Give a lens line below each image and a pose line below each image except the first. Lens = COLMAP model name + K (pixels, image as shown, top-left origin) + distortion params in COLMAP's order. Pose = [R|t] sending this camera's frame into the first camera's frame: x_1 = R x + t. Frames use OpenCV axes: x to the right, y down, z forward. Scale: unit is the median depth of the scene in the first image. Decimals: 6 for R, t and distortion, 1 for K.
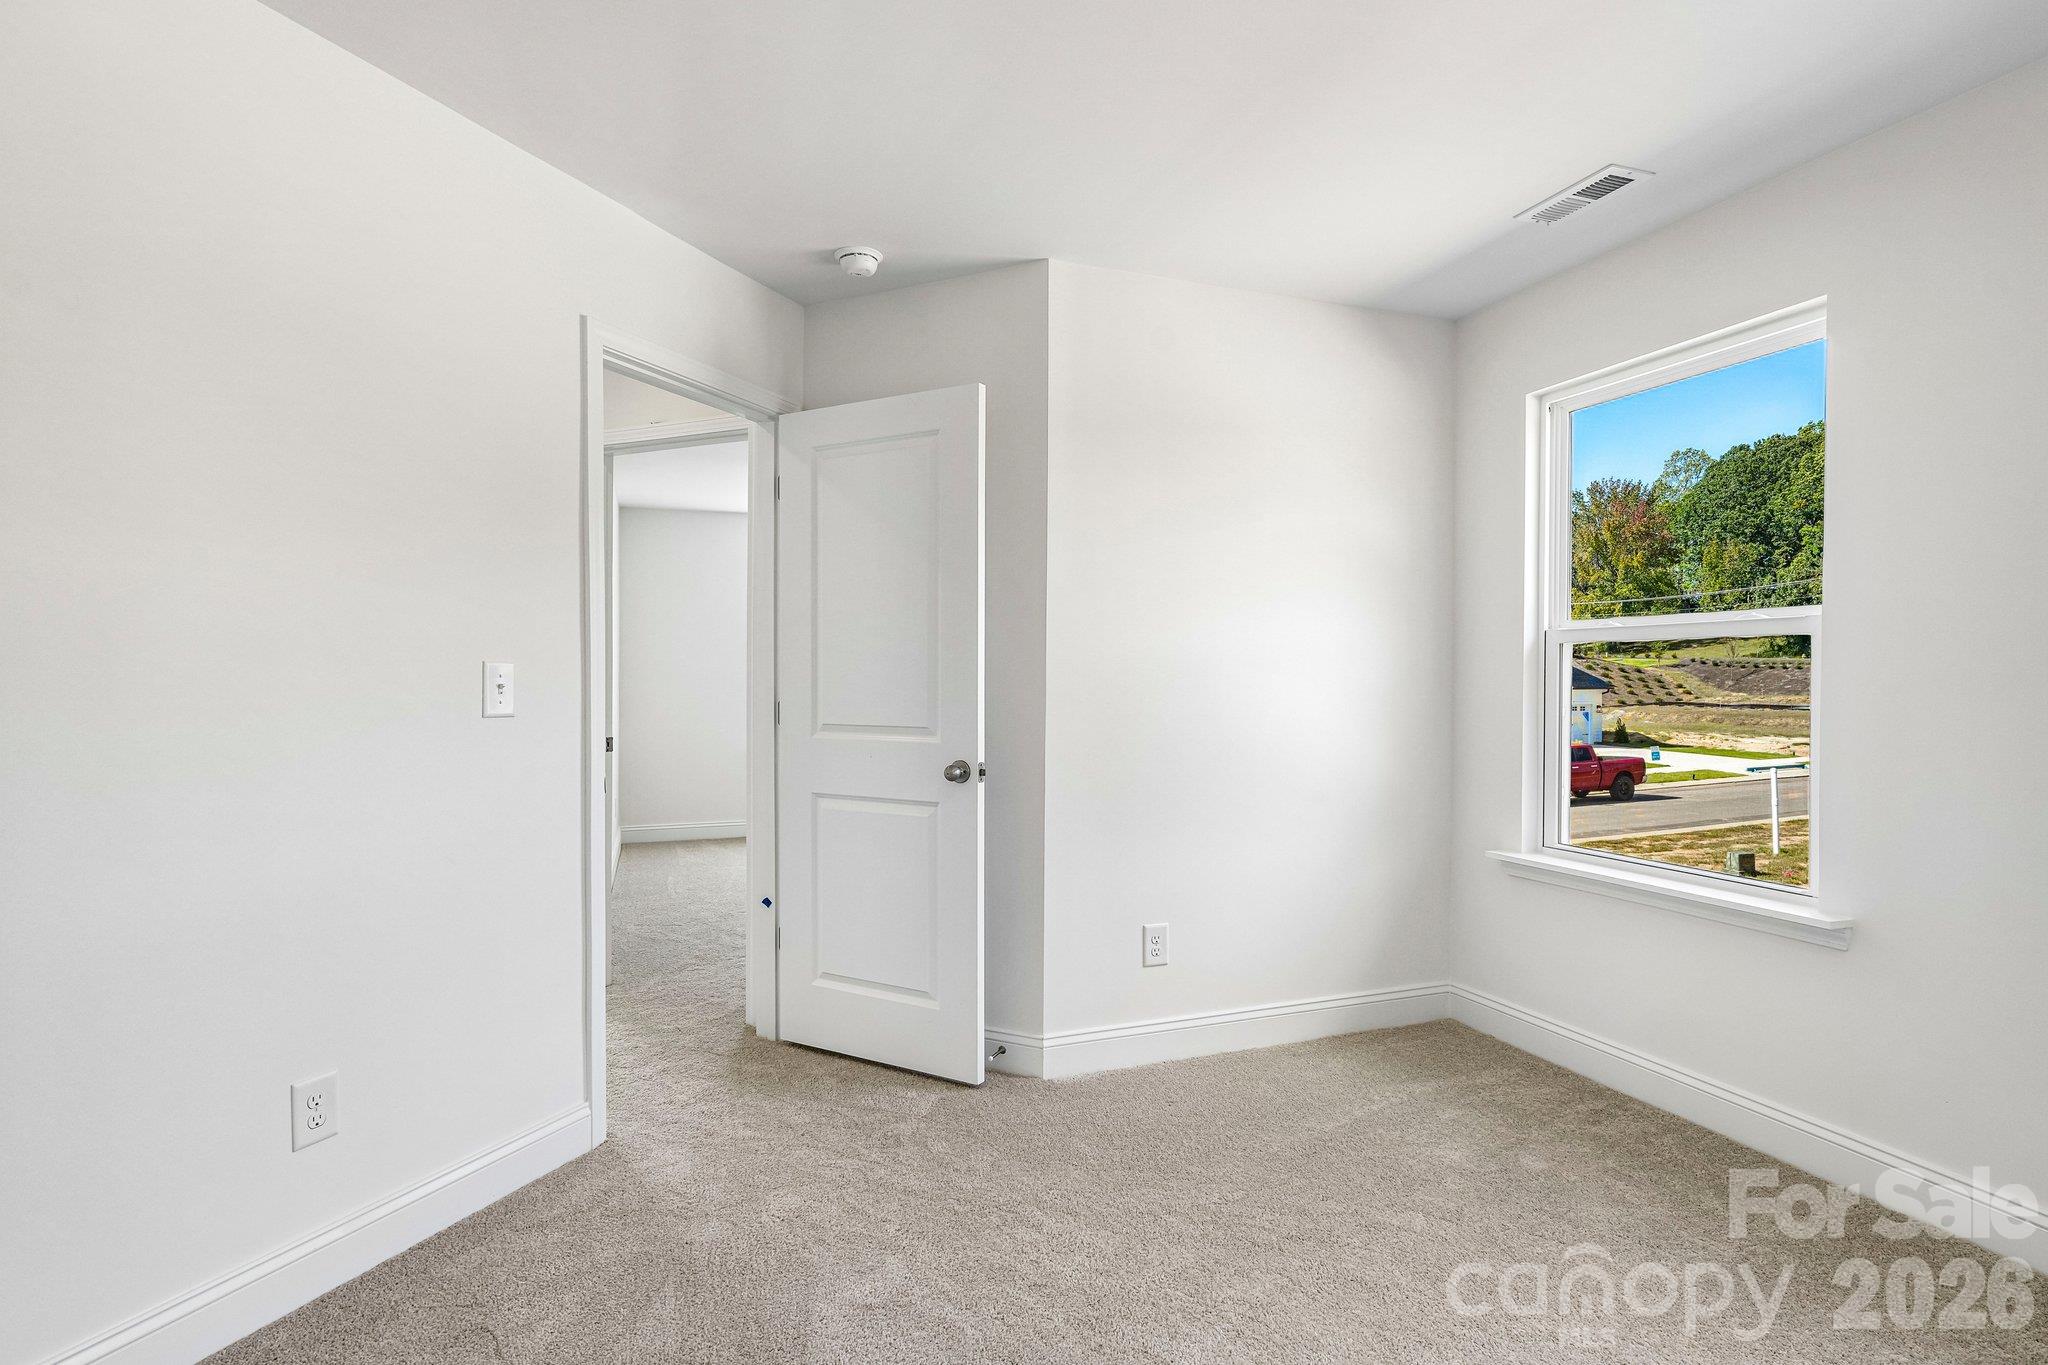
lens RADIAL K [[997.3, 0, 1028.7], [0, 997.3, 680.3], [0, 0, 1]] dist [-0.019361, 0.001398]
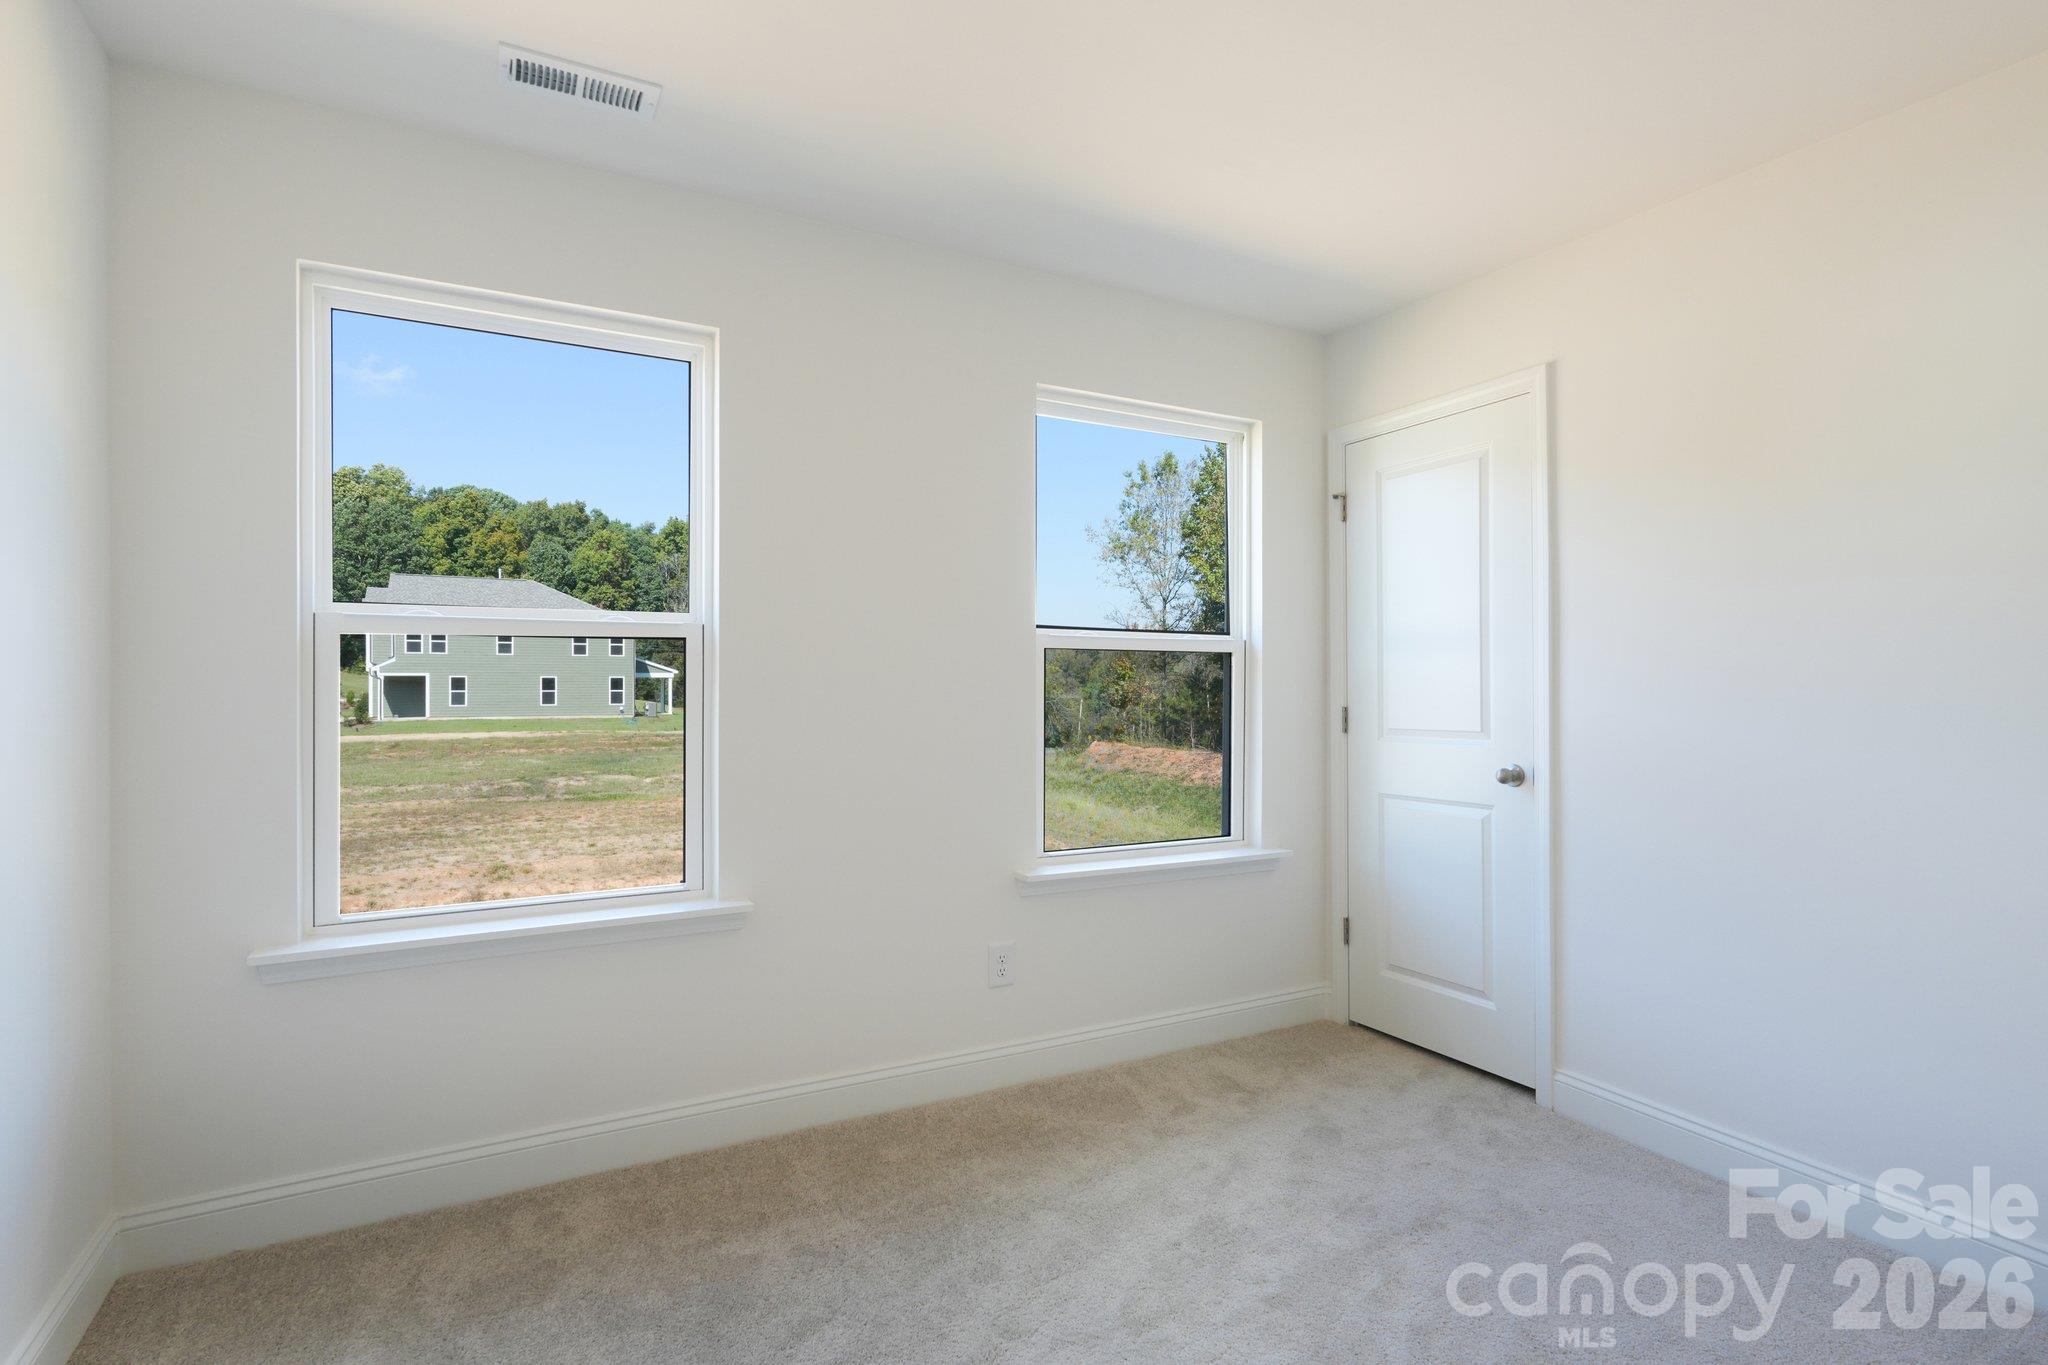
lens RADIAL K [[997.3, 0, 1031.5], [0, 997.3, 679.8], [0, 0, 1]] dist [-0.019361, 0.001398]
pose [[-0.172884, -0.001179, 0.984942, -0.253951], [-0.001329, 0.999999, 0.000964, -0.005790], [-0.984941, -0.001142, -0.172885, 0.666798]]
